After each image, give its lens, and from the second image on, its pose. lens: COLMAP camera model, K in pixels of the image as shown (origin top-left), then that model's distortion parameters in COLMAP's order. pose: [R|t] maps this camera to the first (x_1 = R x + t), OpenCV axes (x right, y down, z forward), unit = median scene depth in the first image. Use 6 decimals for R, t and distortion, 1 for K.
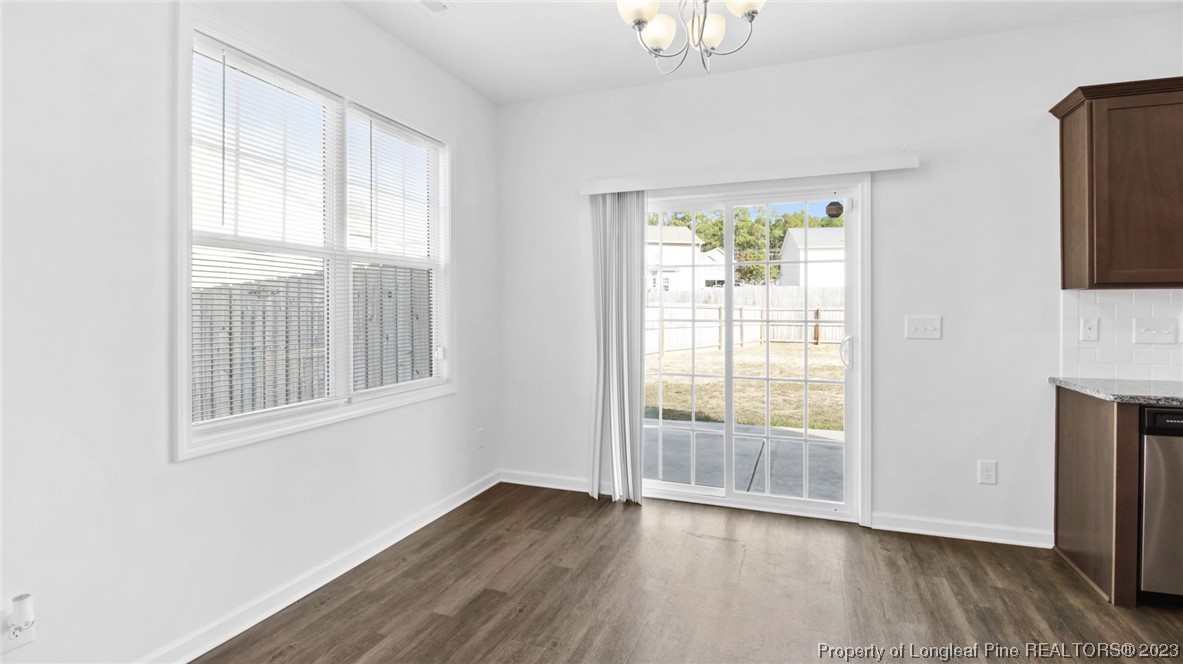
lens RADIAL K [[562.8, 0, 590.0], [0, 562.8, 316.1], [0, 0, 1]] dist [0.017450, -0.000451]
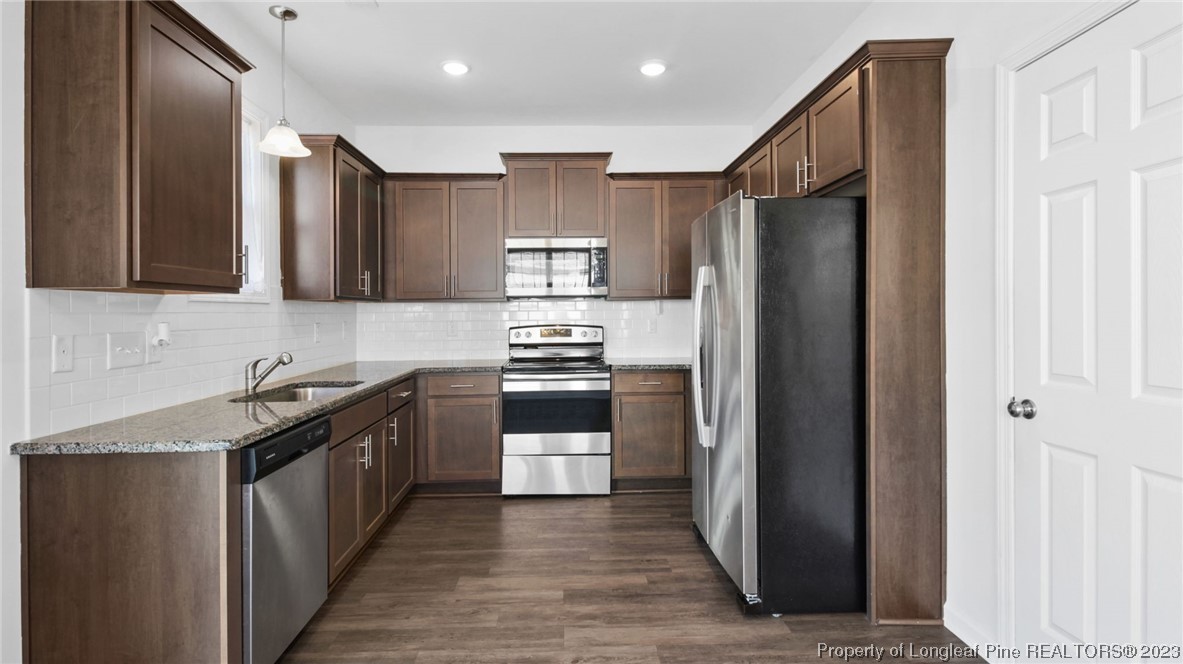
lens RADIAL K [[582.7, 0, 572.5], [0, 582.7, 320.6], [0, 0, 1]] dist [0.043973, -0.031351]
pose [[-0.366525, -0.010057, 0.930354, 0.072186], [0.025821, 0.999446, 0.020976, -0.012424], [-0.930050, 0.031711, -0.366062, 0.741583]]
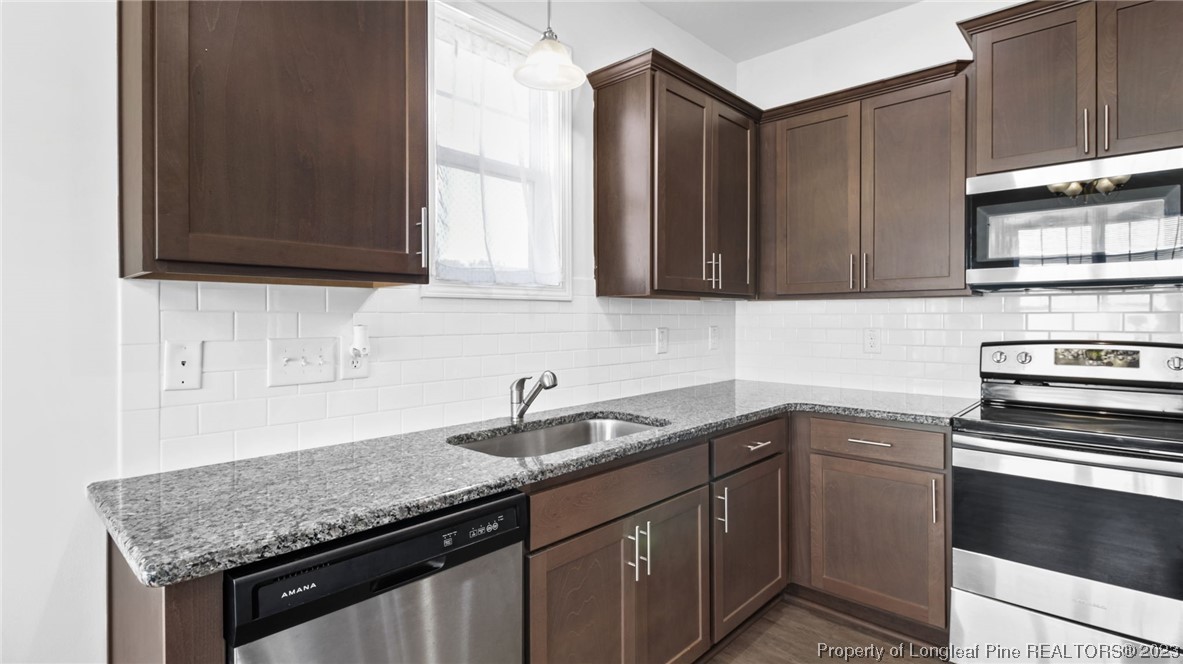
lens RADIAL K [[562.8, 0, 590.0], [0, 562.8, 316.1], [0, 0, 1]] dist [0.017450, -0.000451]
pose [[0.393526, 0.001492, 0.919312, 0.597277], [0.017024, 0.999815, -0.008910, -0.007442], [-0.919156, 0.019156, 0.393428, 0.524672]]
